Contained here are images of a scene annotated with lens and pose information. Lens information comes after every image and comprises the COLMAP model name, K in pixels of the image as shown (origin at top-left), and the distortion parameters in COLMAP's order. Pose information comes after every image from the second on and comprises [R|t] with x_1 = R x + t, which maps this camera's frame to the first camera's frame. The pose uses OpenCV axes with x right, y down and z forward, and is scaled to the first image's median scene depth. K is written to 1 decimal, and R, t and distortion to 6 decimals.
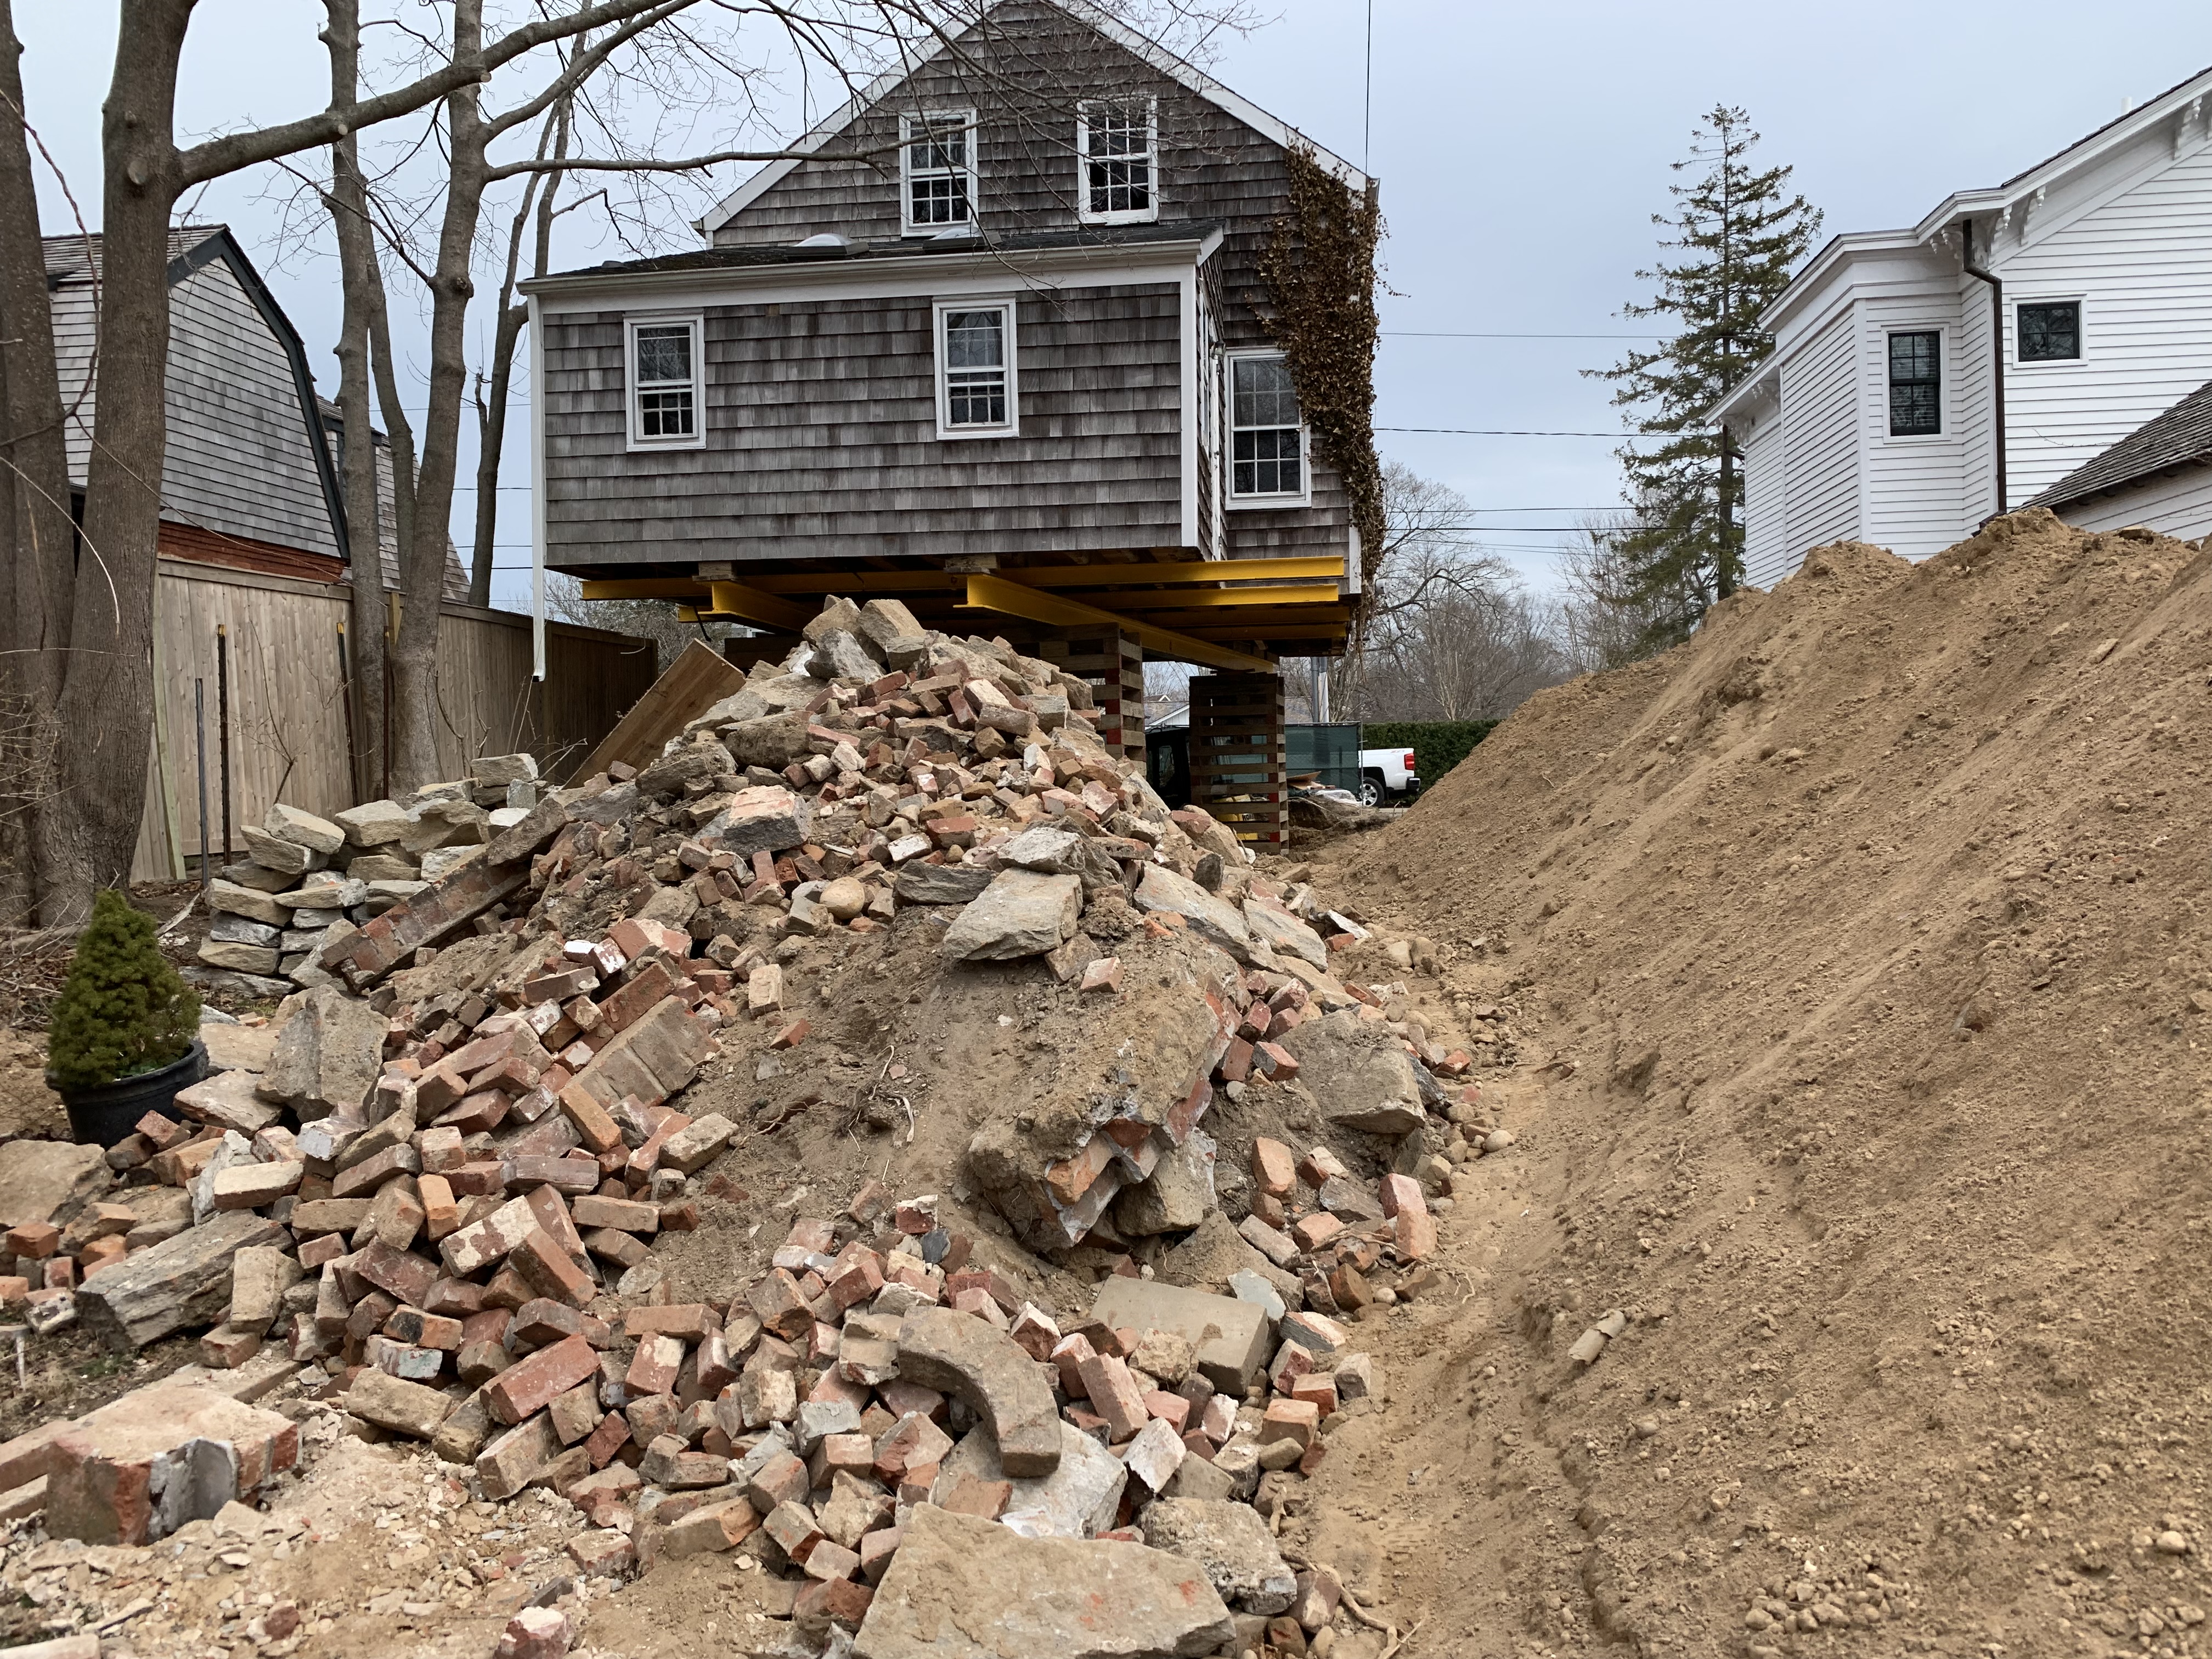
lens RADIAL K [[1683.6, 0, 1111.4], [0, 1683.6, 825.0], [0, 0, 1]] dist [-0.005481, 0.003036]
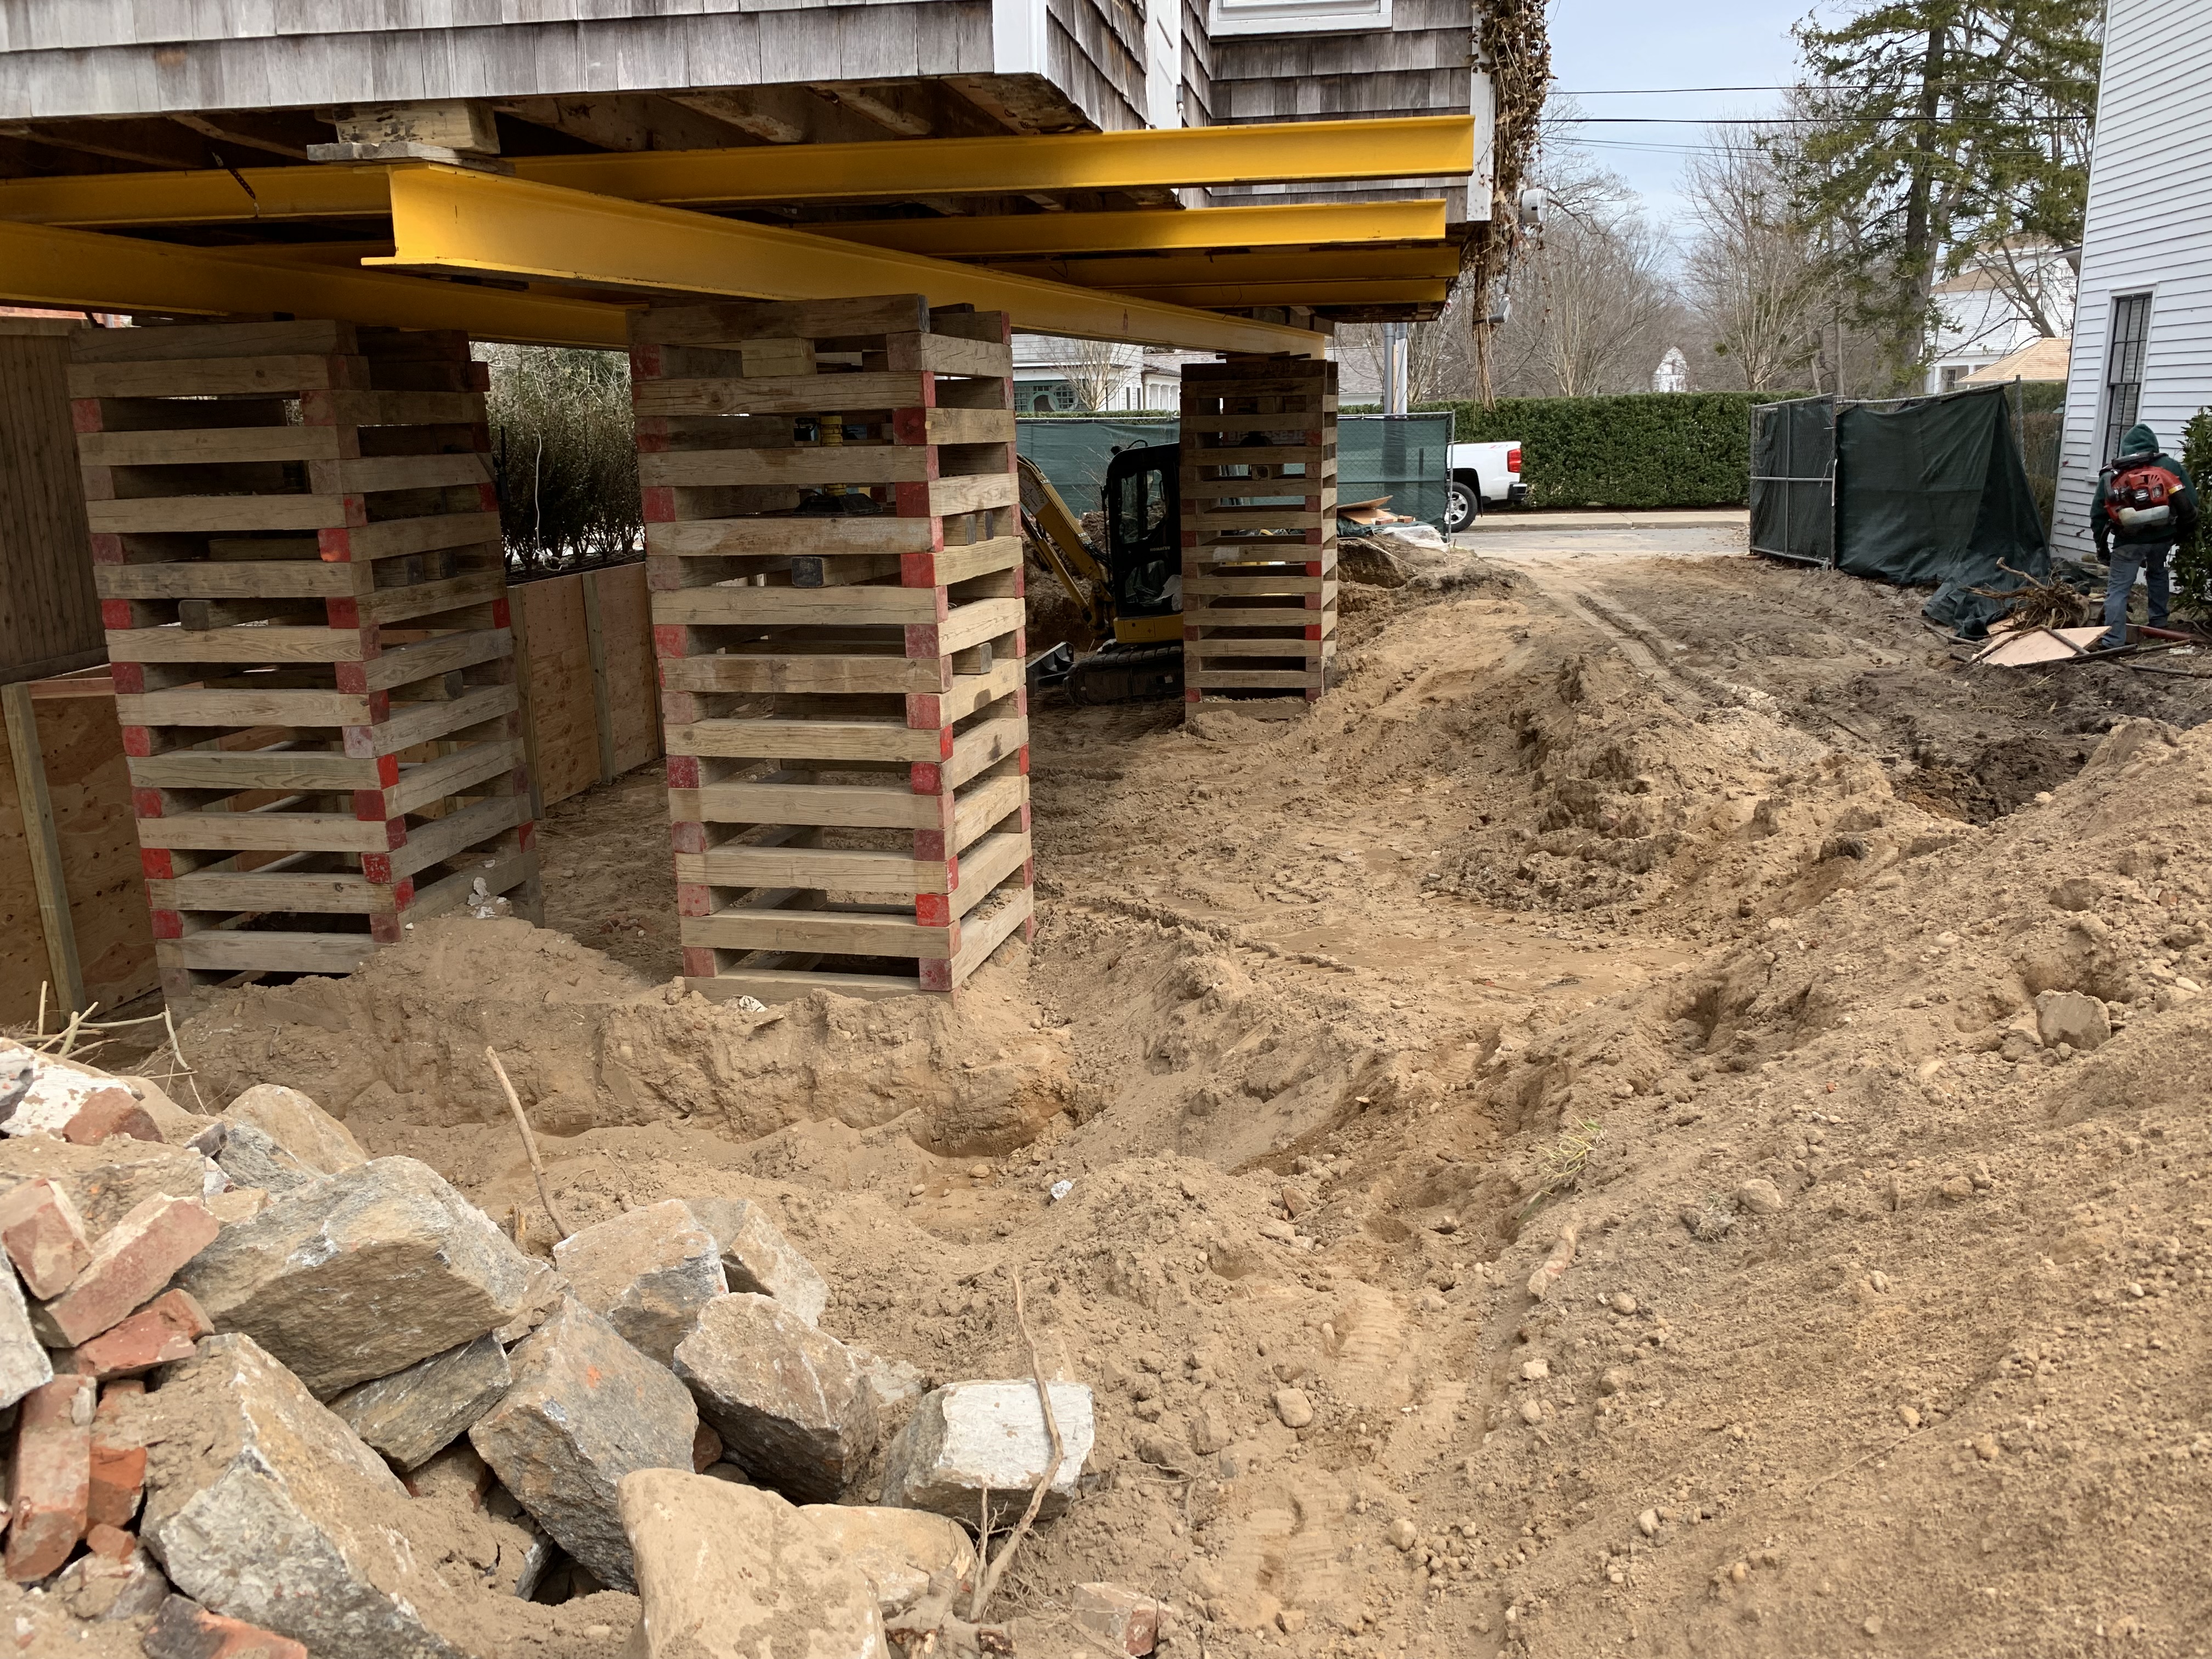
lens RADIAL K [[1683.6, 0, 1098.9], [0, 1683.6, 828.0], [0, 0, 1]] dist [-0.005481, 0.003036]
pose [[0.999003, 0.013949, -0.042412, 0.038766], [-0.004774, 0.977871, 0.209155, -0.044005], [0.044391, -0.208744, 0.976962, 0.317903]]
